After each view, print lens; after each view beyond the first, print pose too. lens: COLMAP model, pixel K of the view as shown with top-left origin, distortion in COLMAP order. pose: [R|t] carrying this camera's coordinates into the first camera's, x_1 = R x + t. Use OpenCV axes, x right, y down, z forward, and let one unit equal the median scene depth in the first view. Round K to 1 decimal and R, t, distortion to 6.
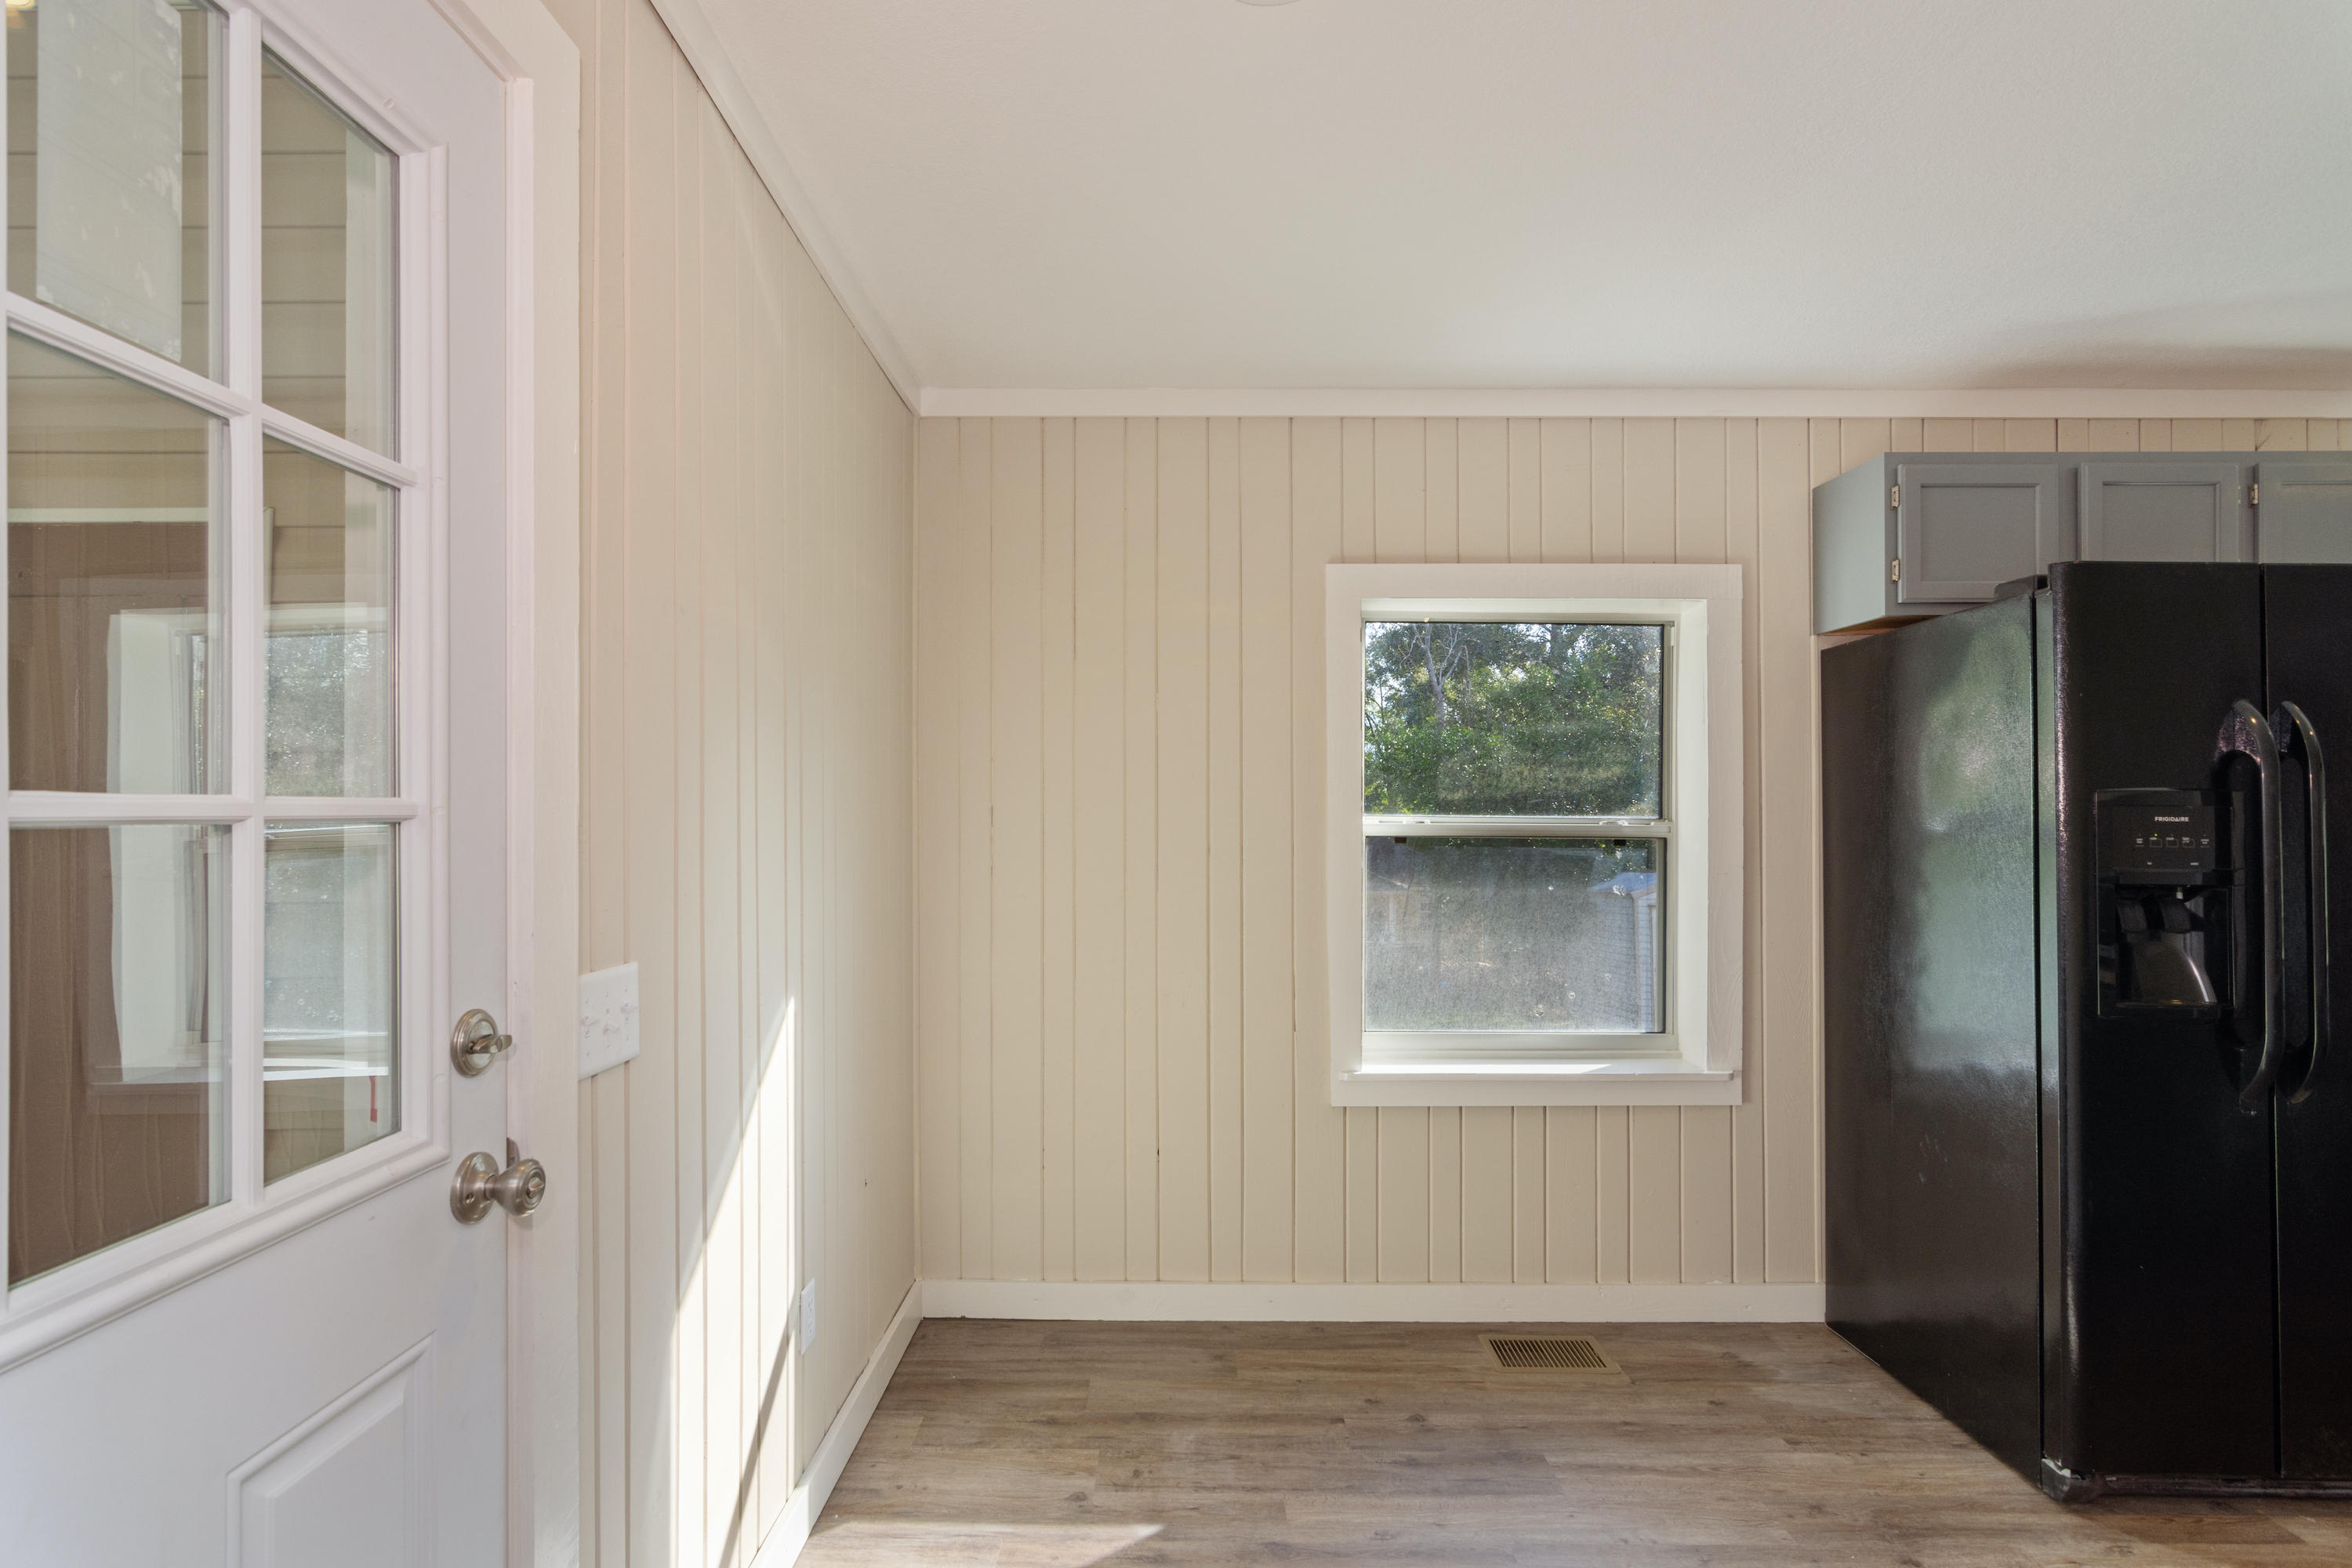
lens RADIAL K [[1158.1, 0, 1179.5], [0, 1158.1, 798.2], [0, 0, 1]] dist [0.016746, 0.000221]
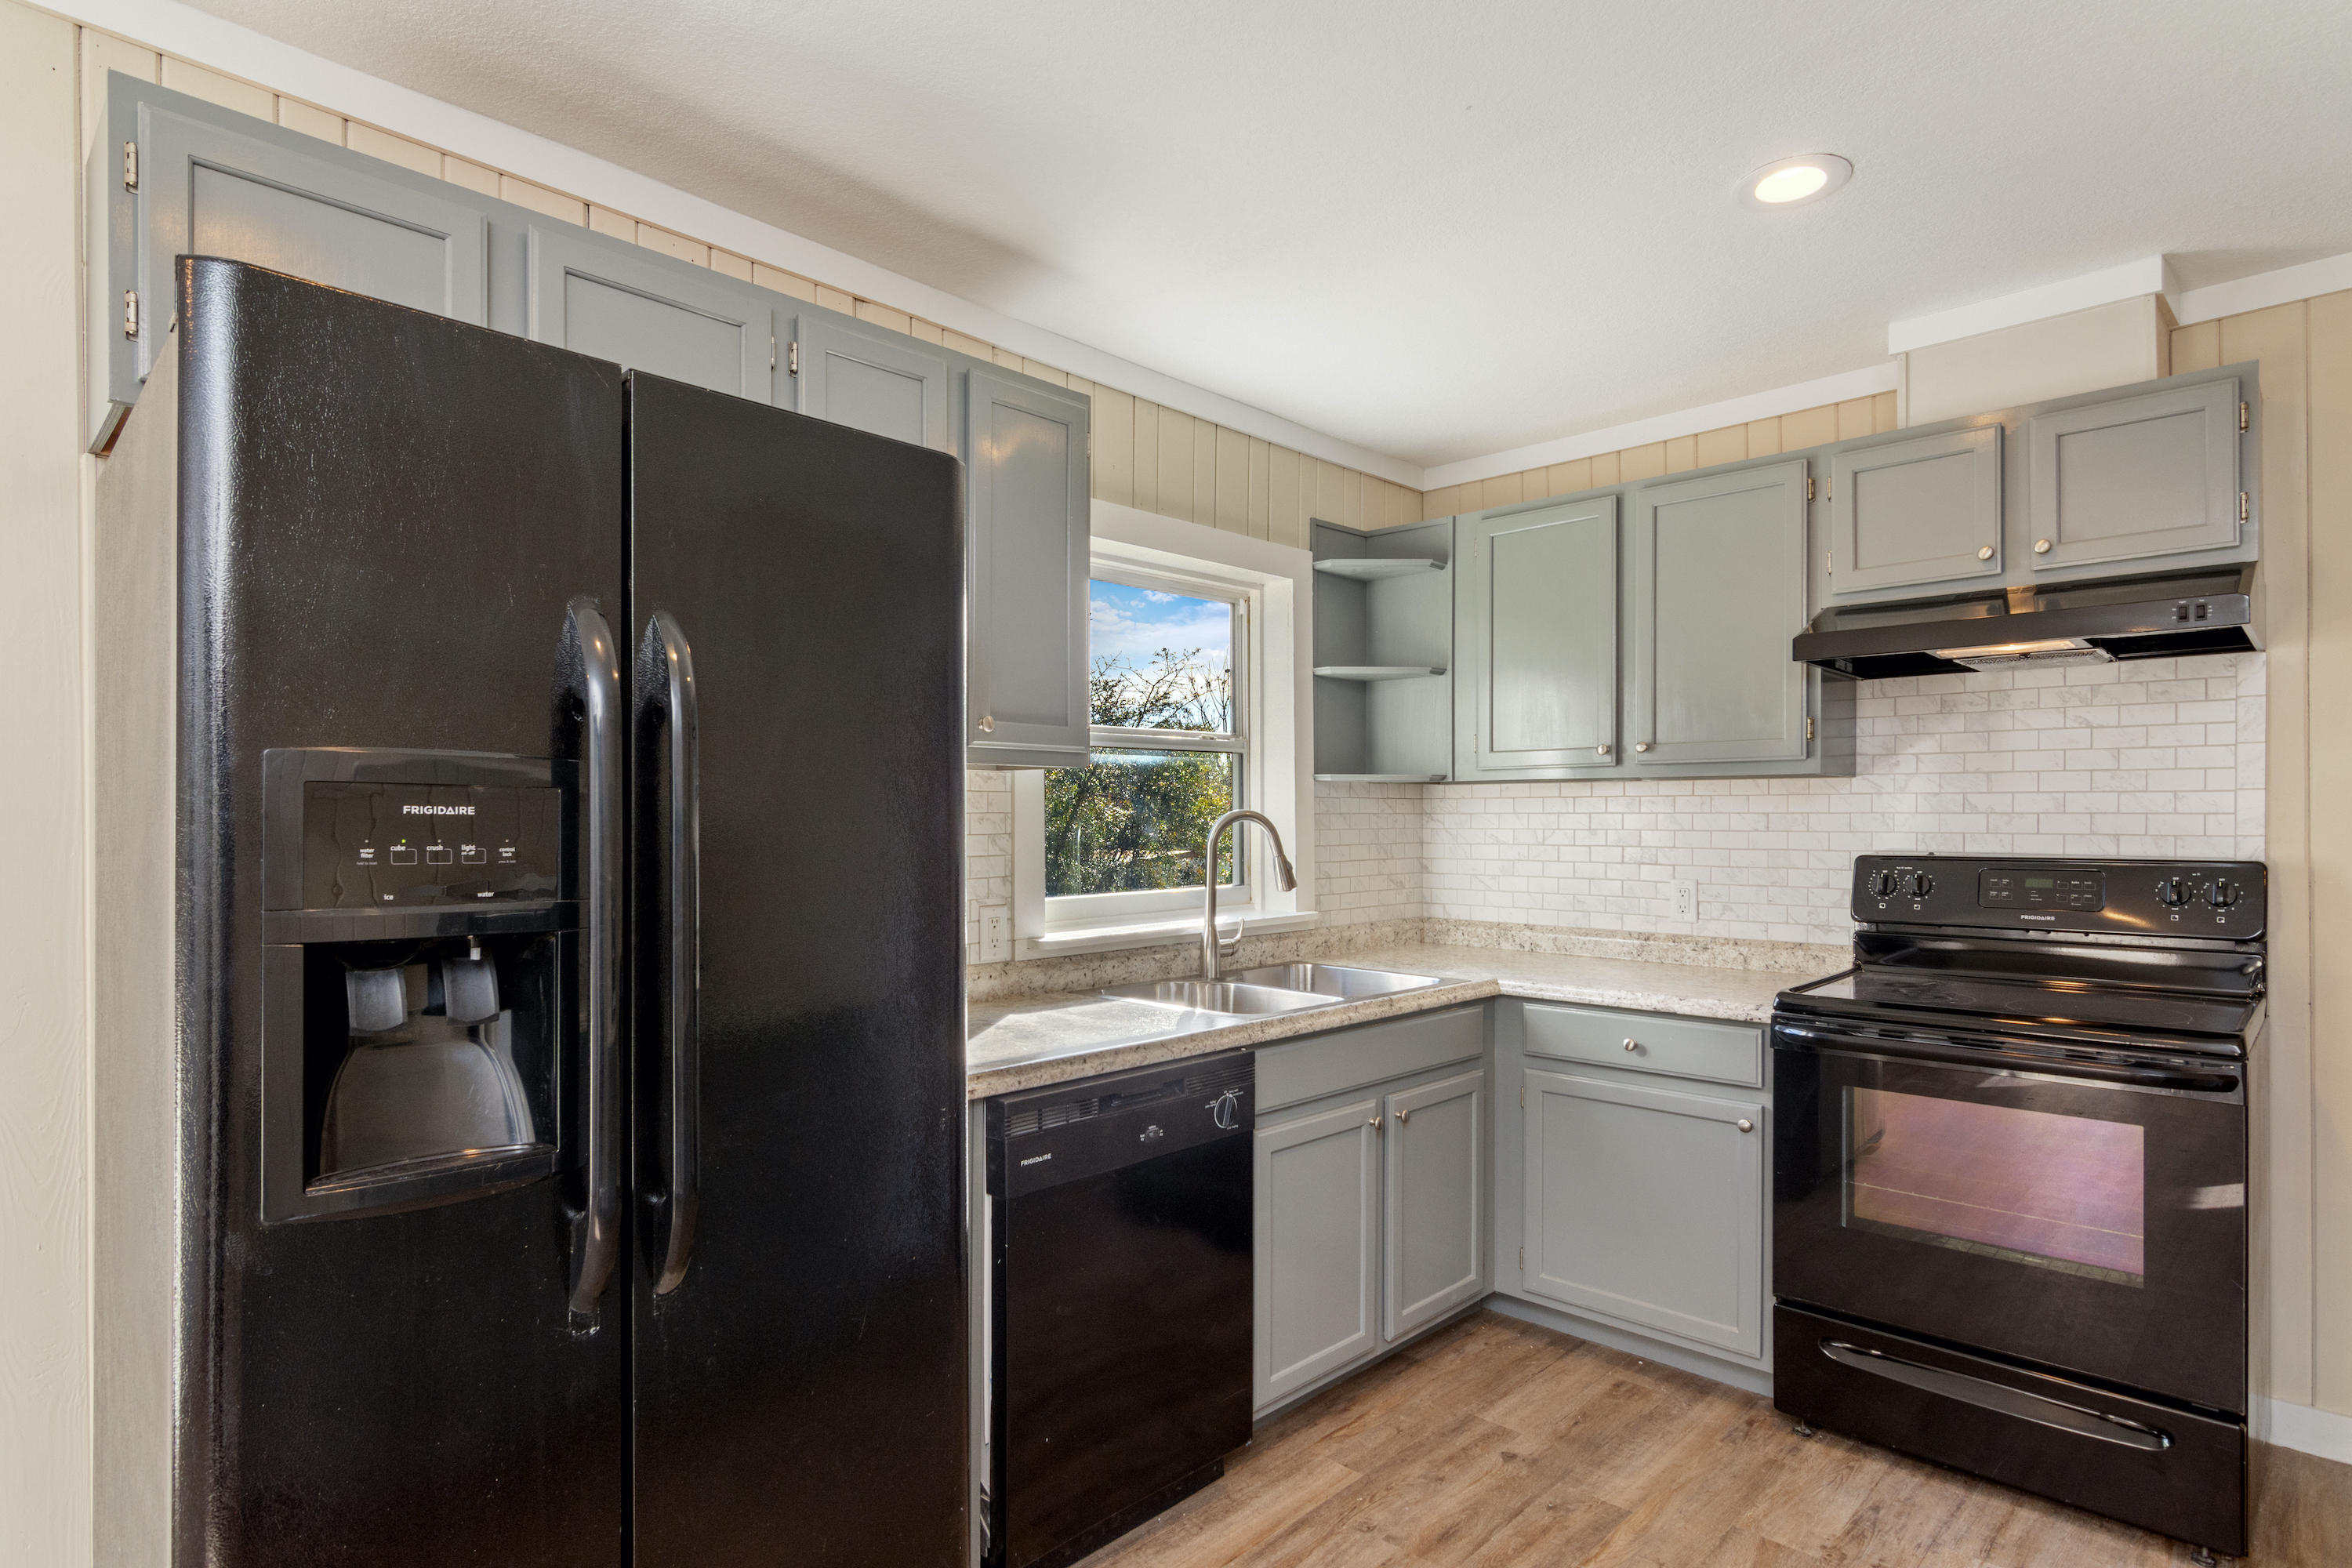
lens RADIAL K [[1219.2, 0, 1185.0], [0, 1219.2, 826.0], [0, 0, 1]] dist [0.002664, -0.000028]
pose [[0.701663, -0.002703, 0.712504, 0.557399], [-0.012569, 0.999790, 0.016171, 0.009575], [-0.712398, -0.020302, 0.701482, 0.311139]]
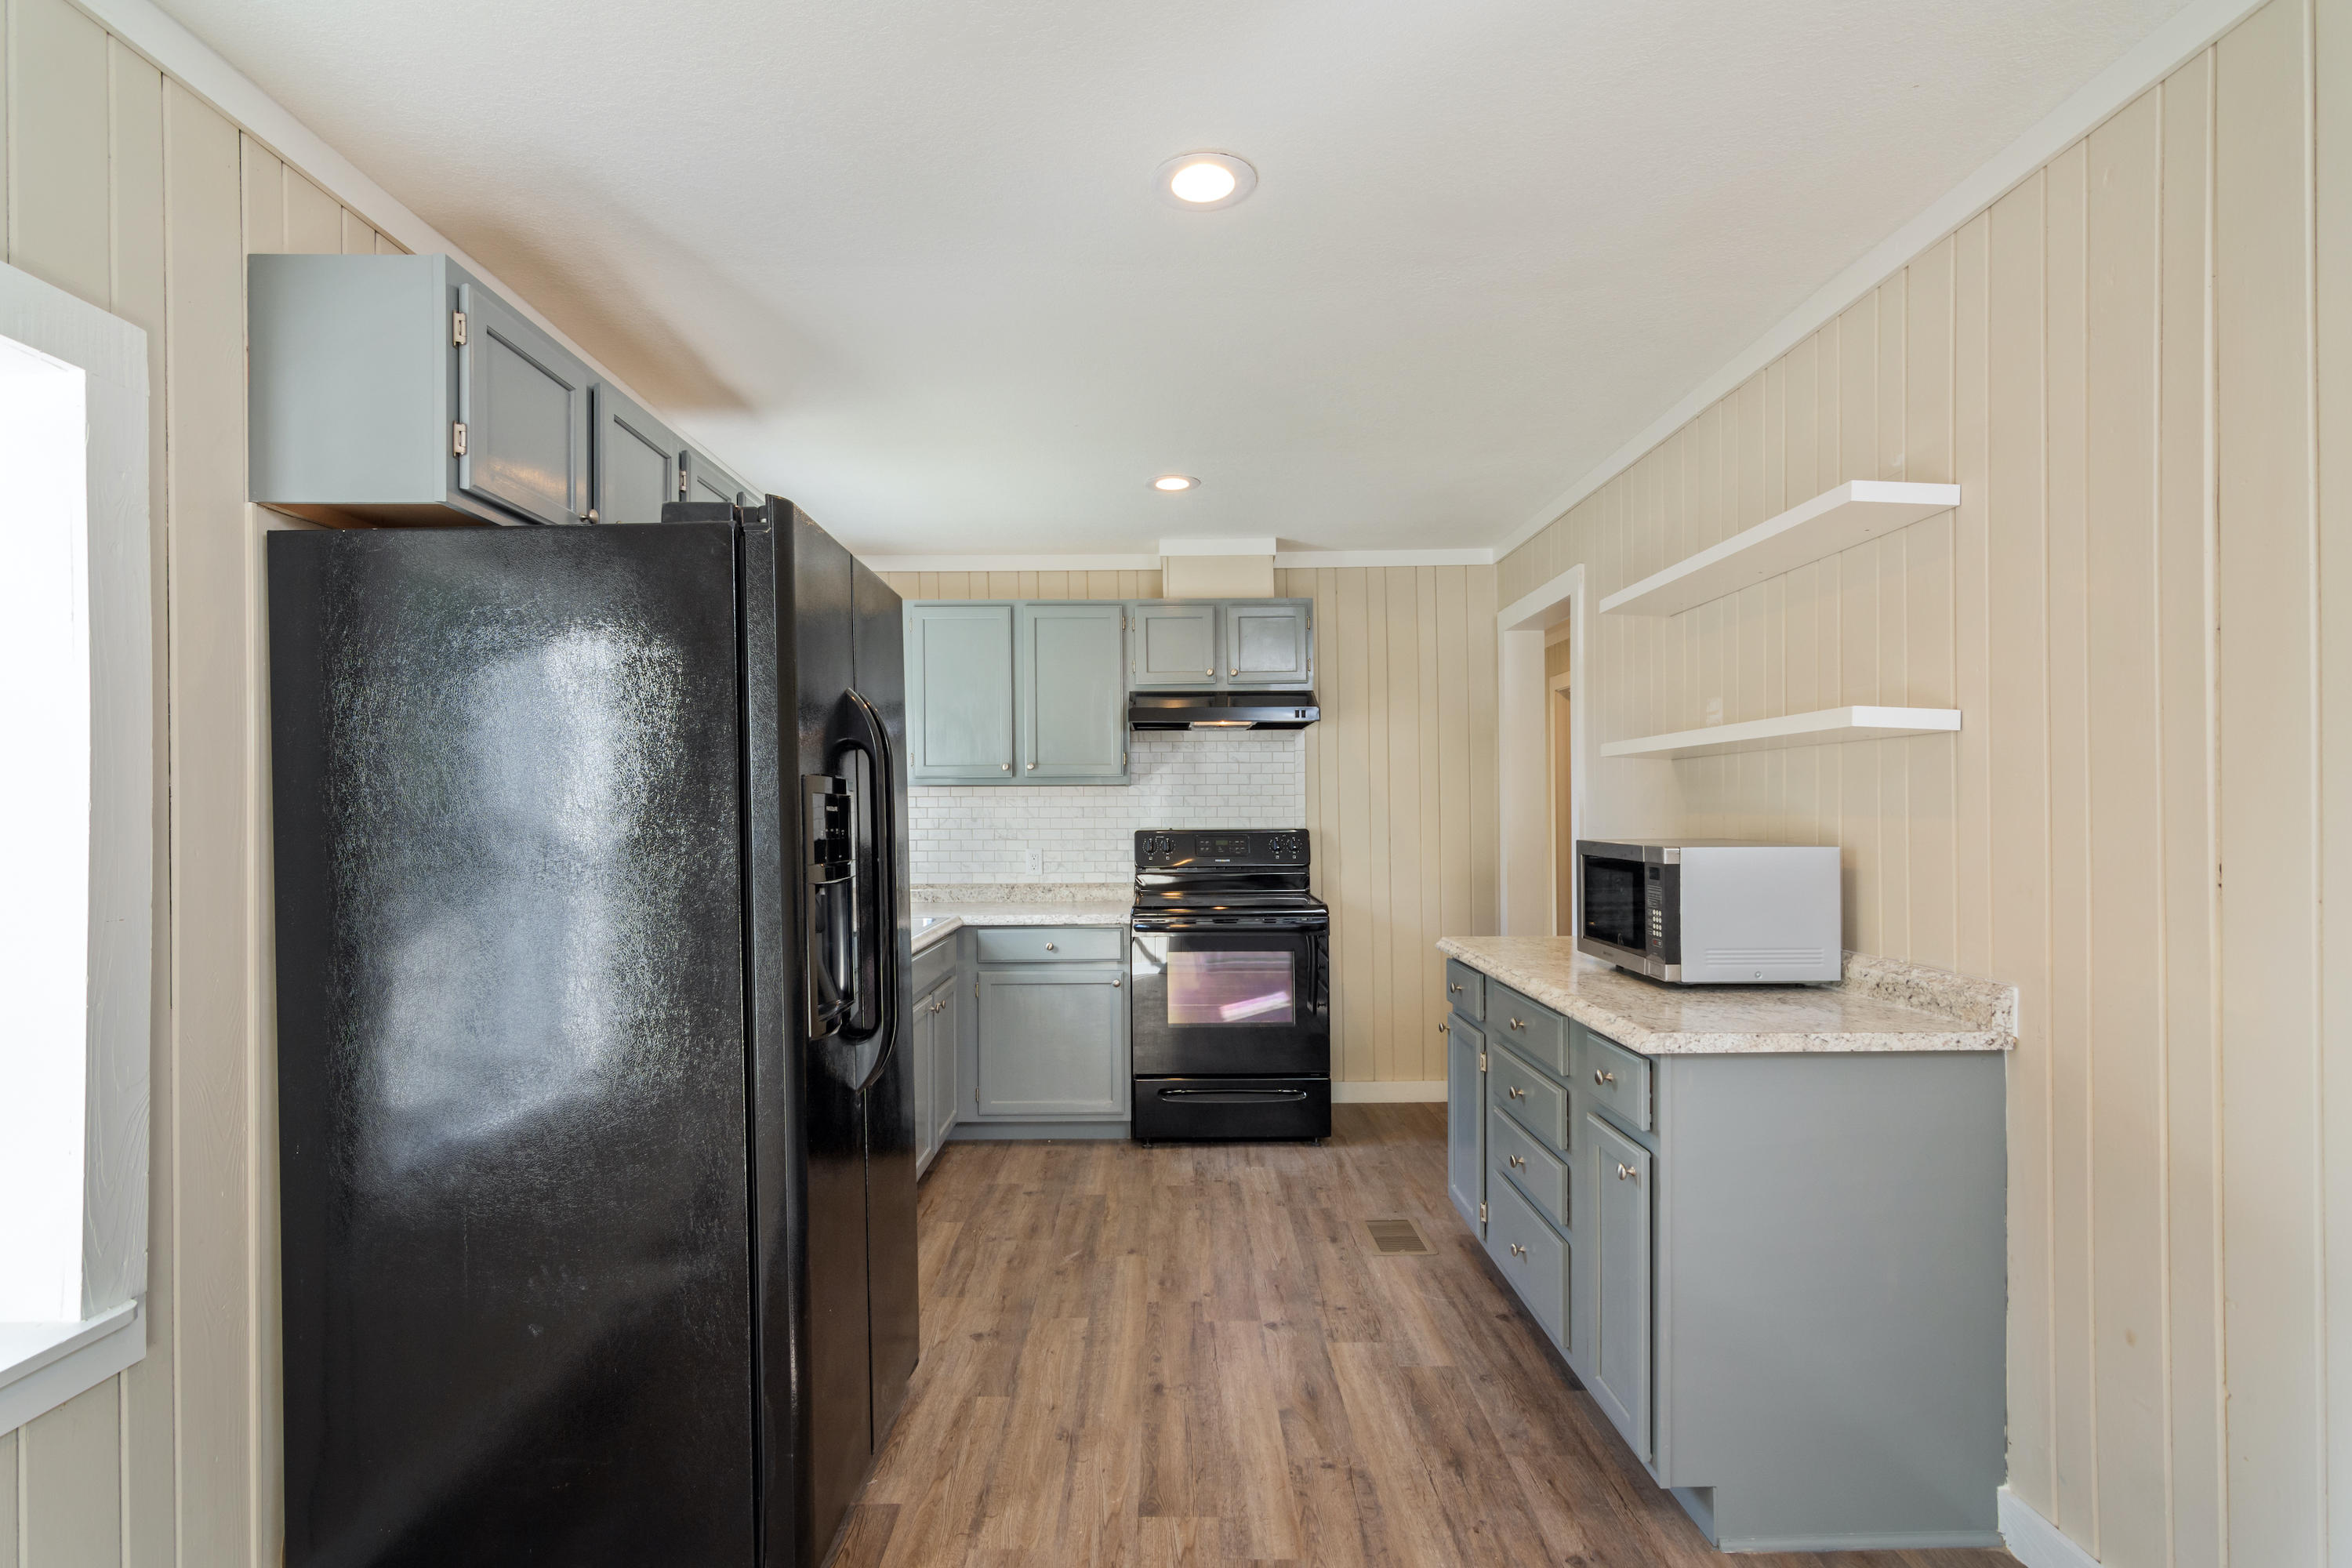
lens RADIAL K [[1126.2, 0, 1170.4], [0, 1126.2, 807.3], [0, 0, 1]] dist [-0.001130, 0.000391]
pose [[0.008058, 0.002667, 0.999964, -0.025839], [-0.008885, 0.999957, -0.002595, 0.013408], [-0.999928, -0.008864, 0.008081, 0.584432]]
